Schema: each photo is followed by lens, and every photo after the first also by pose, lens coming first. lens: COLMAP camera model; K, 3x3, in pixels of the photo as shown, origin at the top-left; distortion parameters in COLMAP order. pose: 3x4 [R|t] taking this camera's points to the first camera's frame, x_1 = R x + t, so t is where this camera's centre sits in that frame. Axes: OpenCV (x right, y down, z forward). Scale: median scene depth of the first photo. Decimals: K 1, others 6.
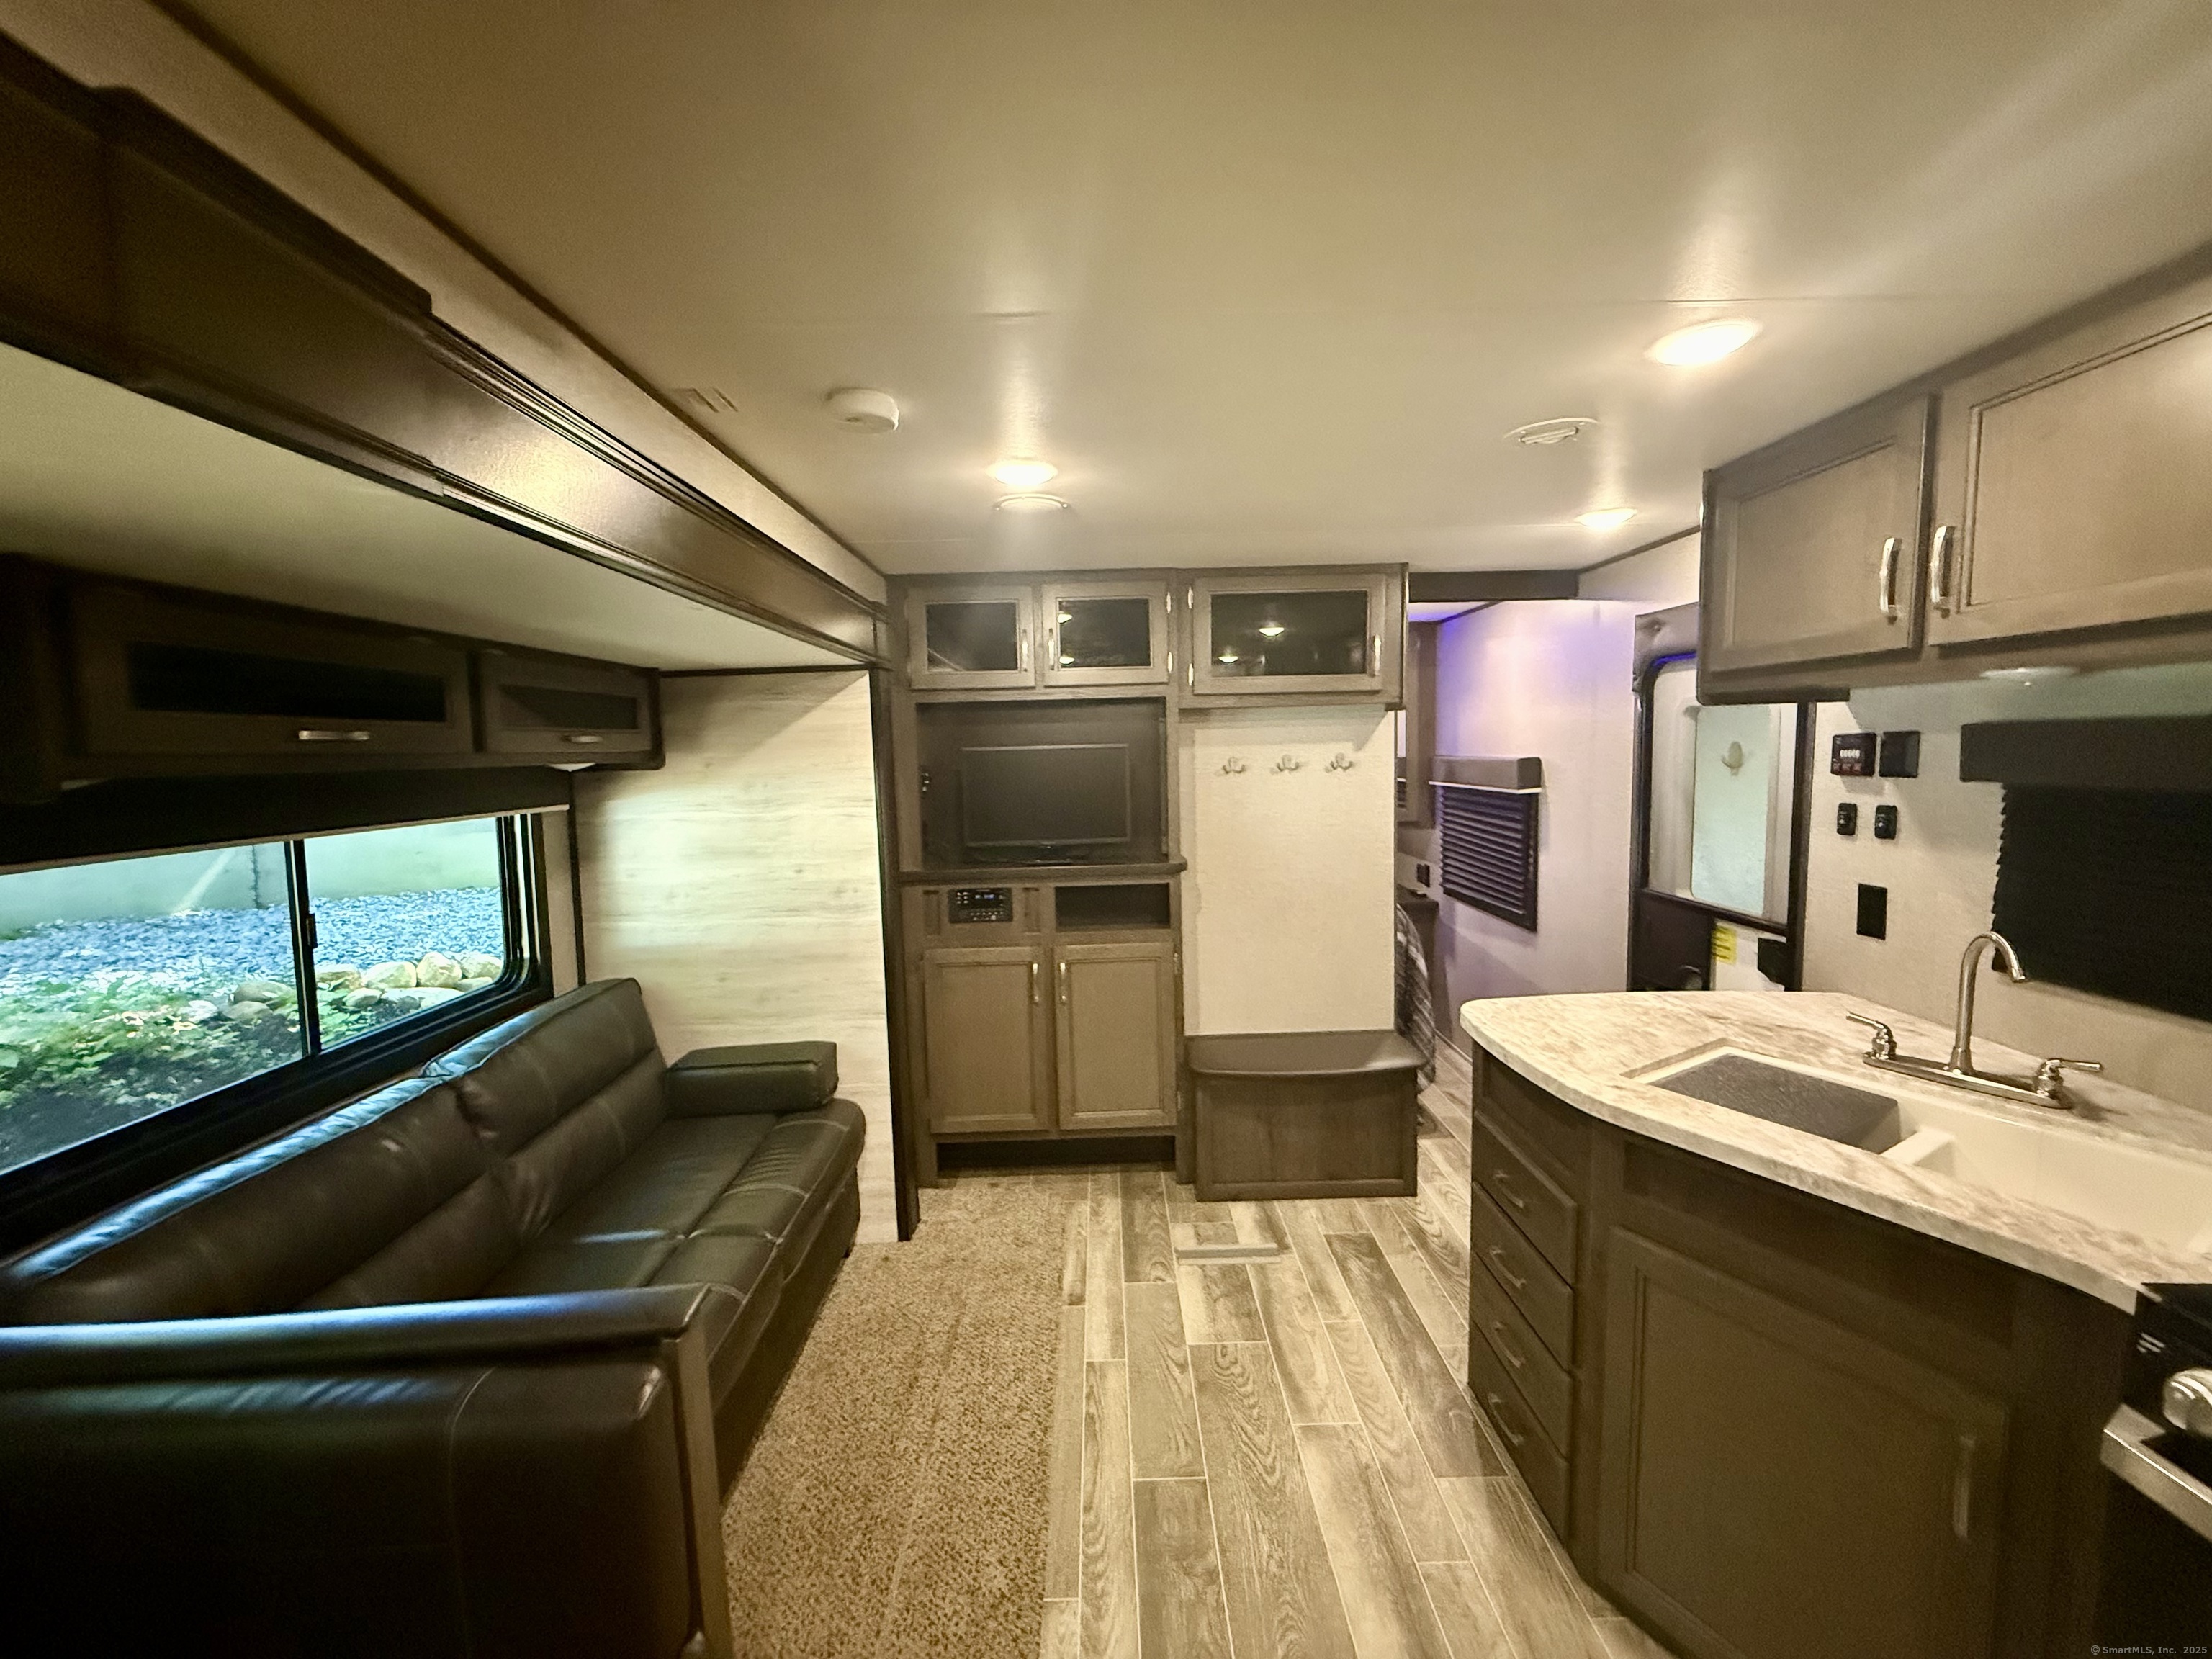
lens RADIAL K [[882.2, 0, 1100.6], [0, 882.2, 830.0], [0, 0, 1]] dist [0.000238, -0.000067]
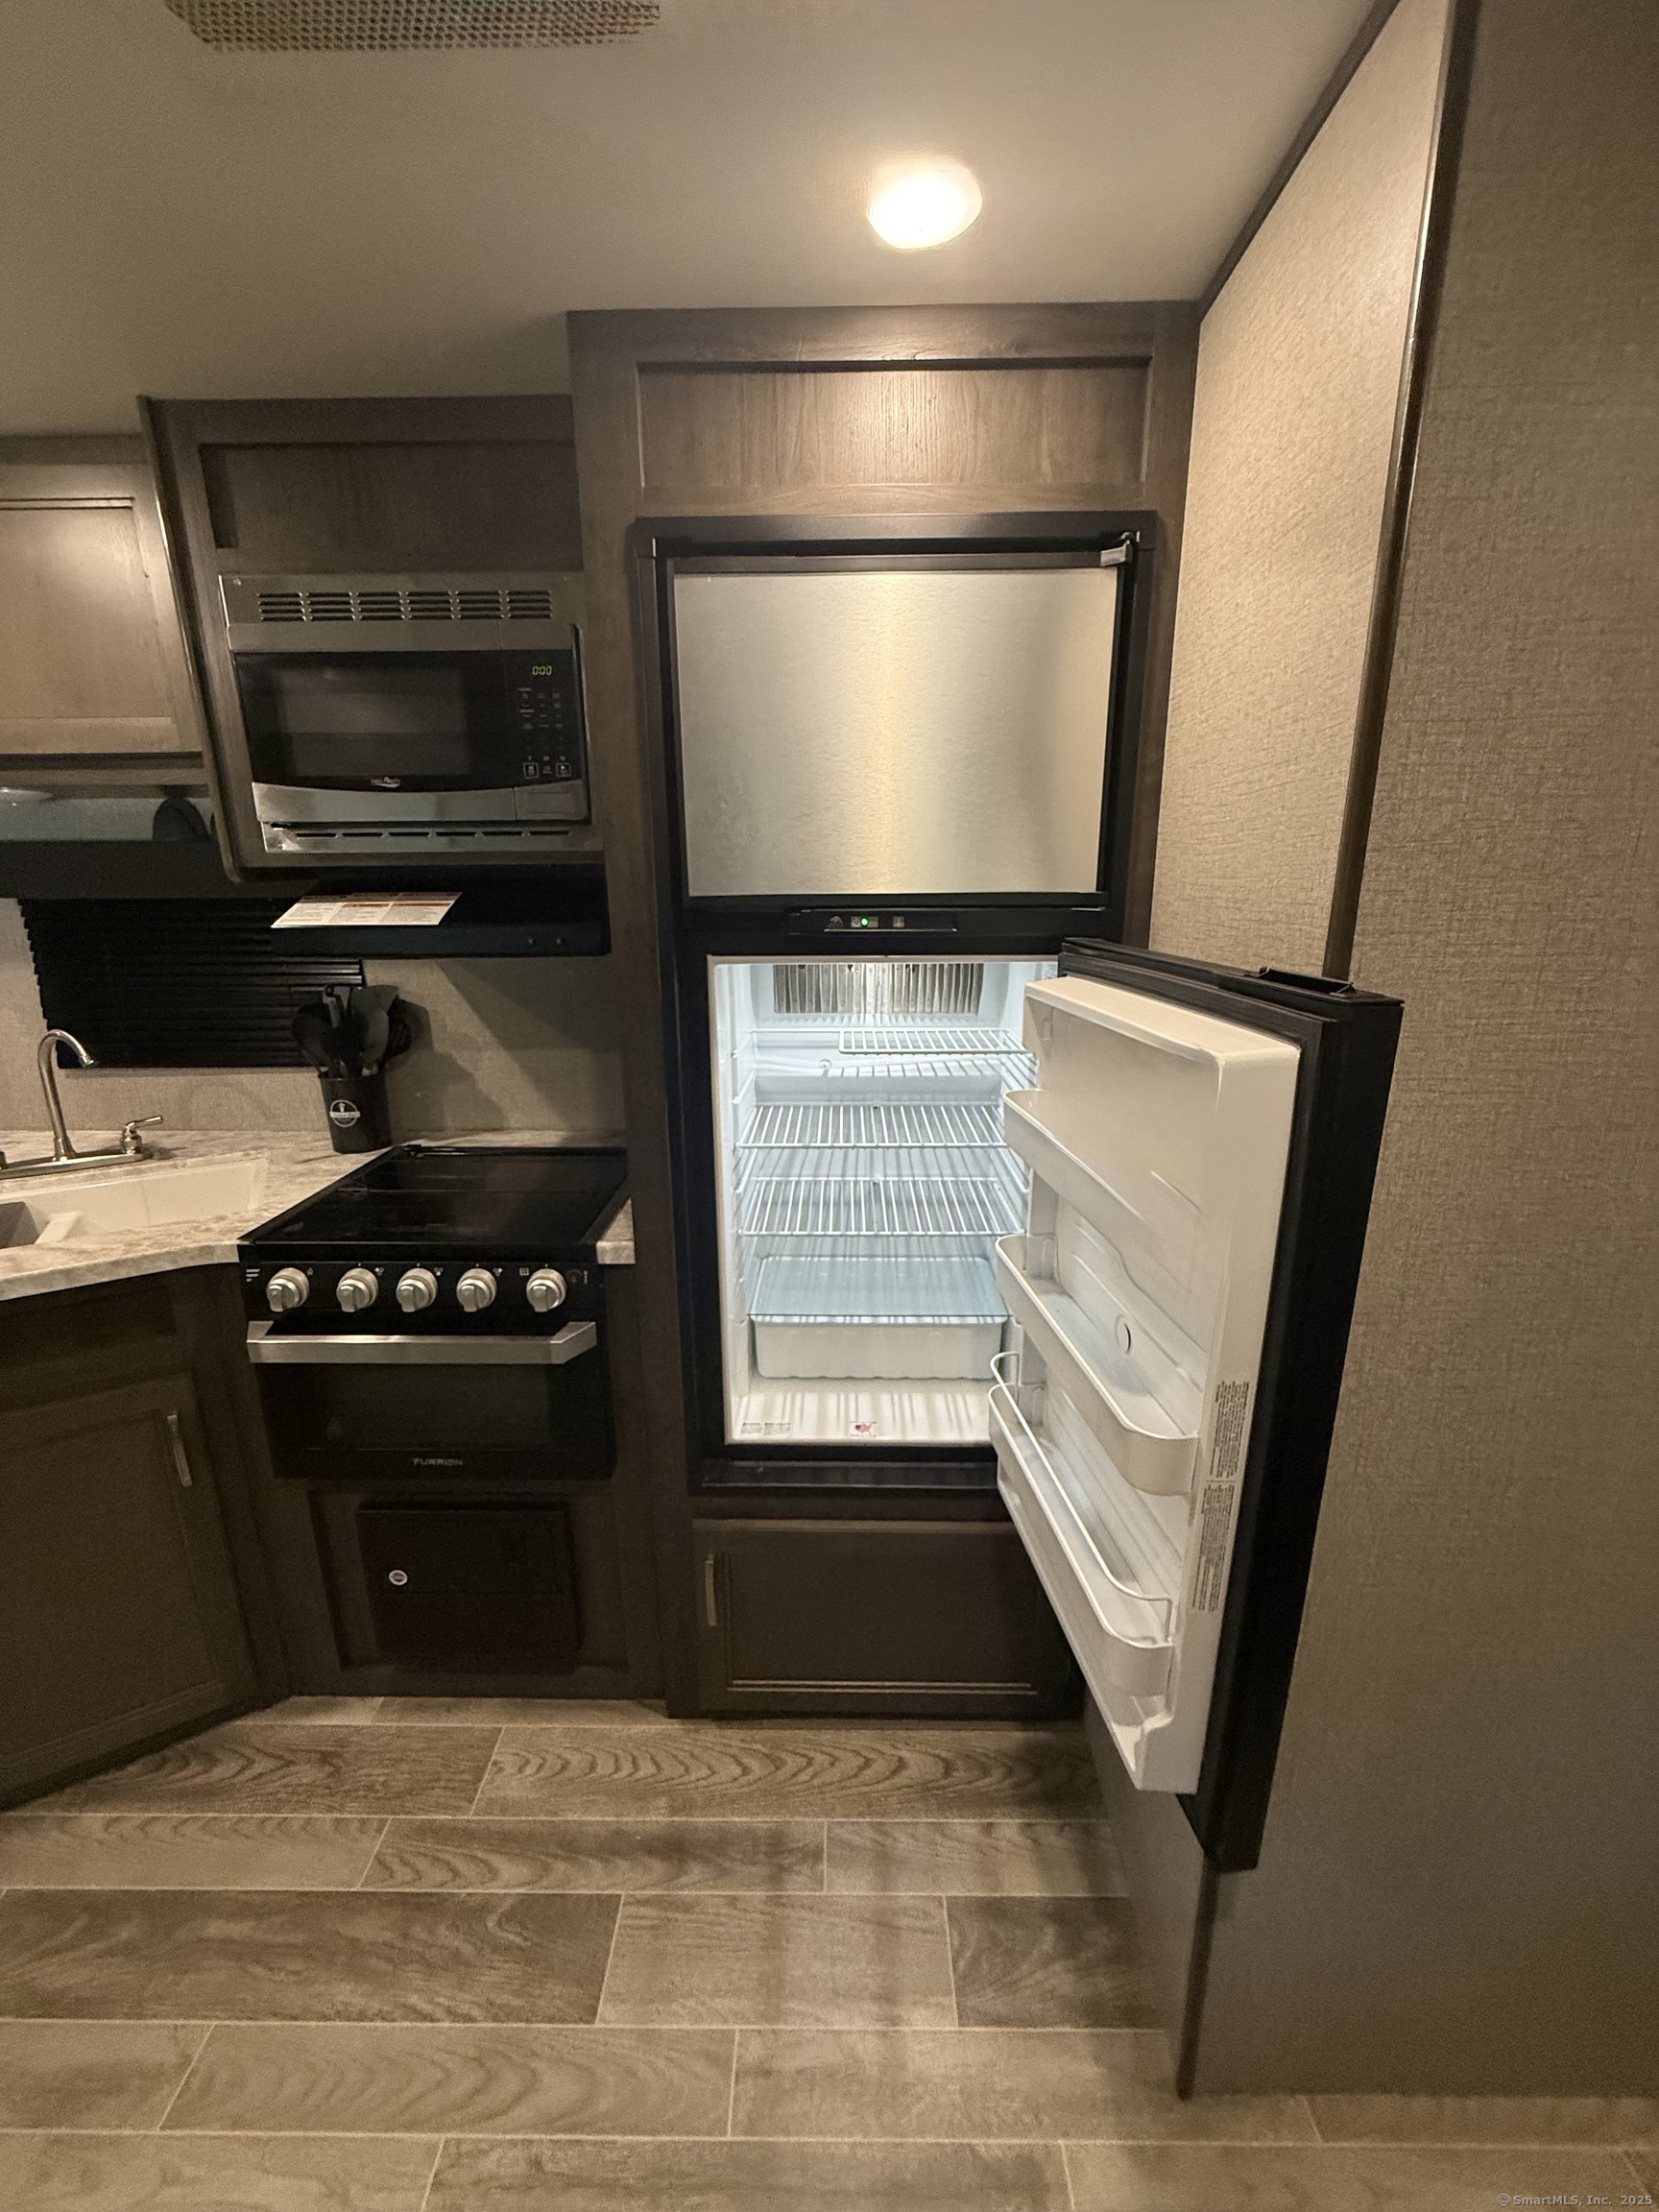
lens RADIAL K [[882.2, 0, 830.3], [0, 882.2, 1102.3], [0, 0, 1]] dist [0.000238, -0.000067]
pose [[0.011416, -0.236606, 0.971539, -0.087888], [0.097268, 0.967257, 0.234420, 0.031701], [-0.995193, 0.091824, 0.034057, -0.018610]]
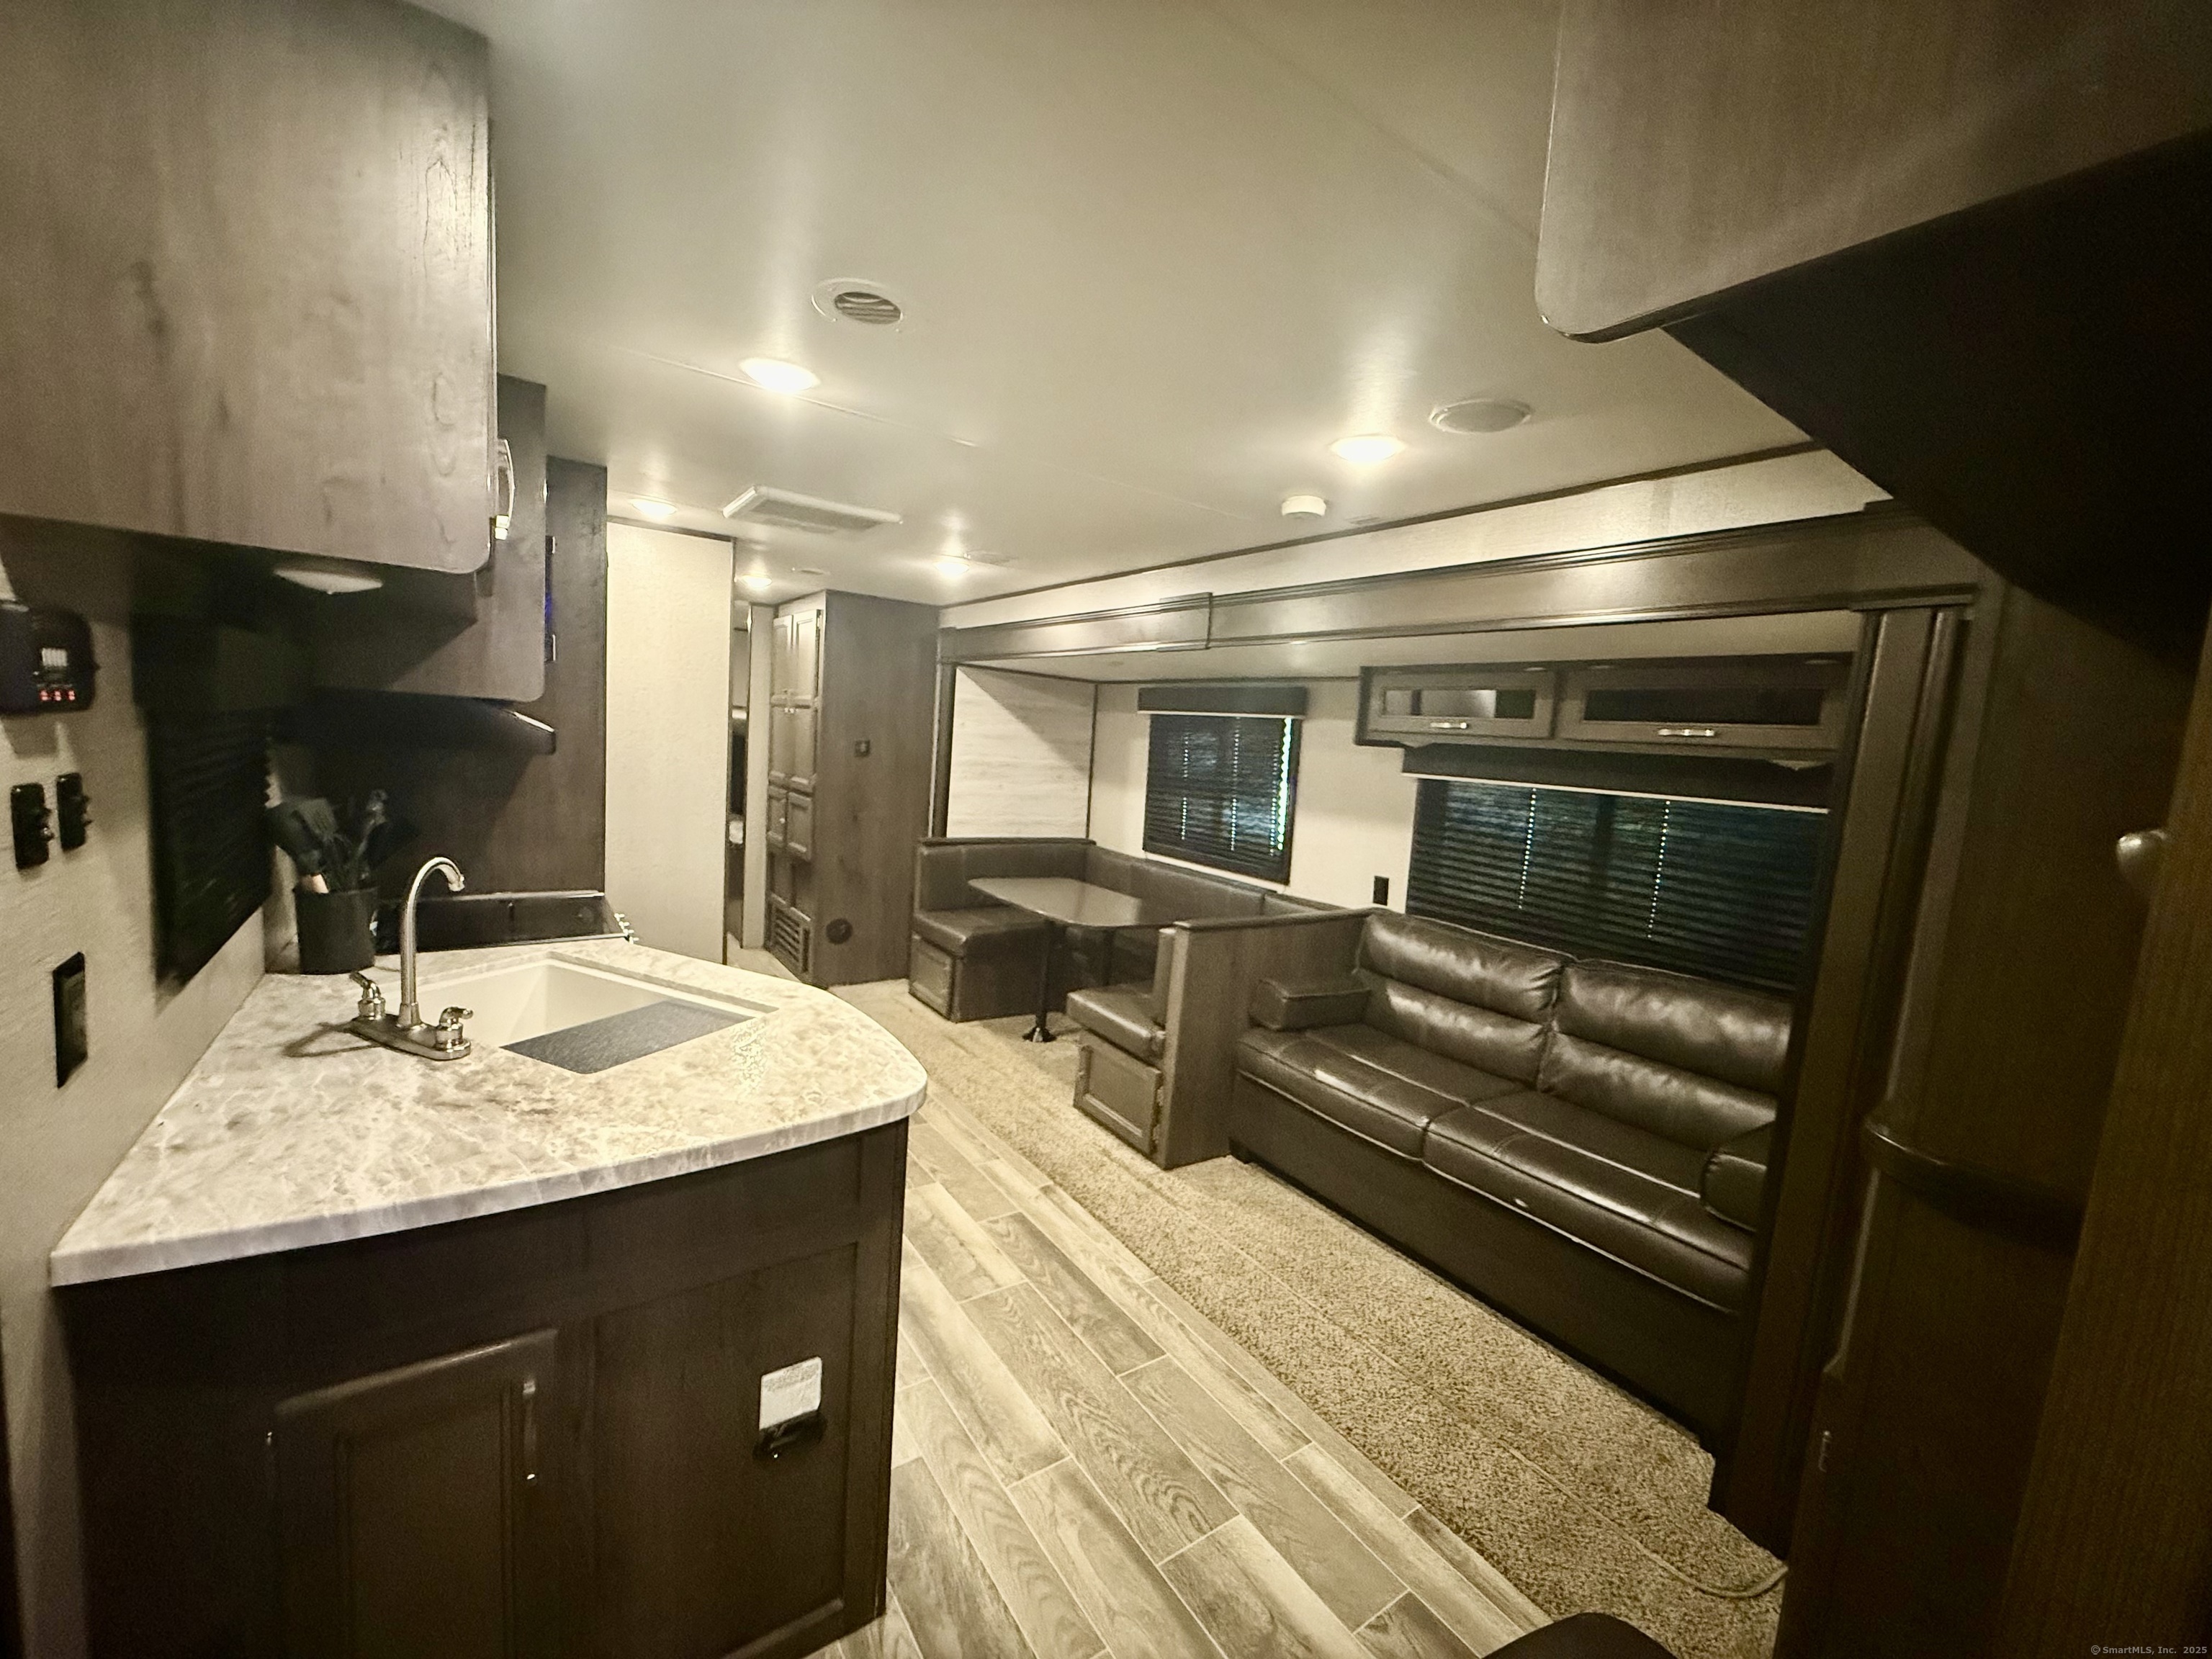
lens RADIAL K [[882.2, 0, 1104.8], [0, 882.2, 830.0], [0, 0, 1]] dist [0.000238, -0.000067]
pose [[-0.821169, 0.030241, -0.569884, 0.819065], [-0.099931, 0.975547, 0.195762, -0.161940], [0.561868, 0.217702, -0.798066, 1.906611]]
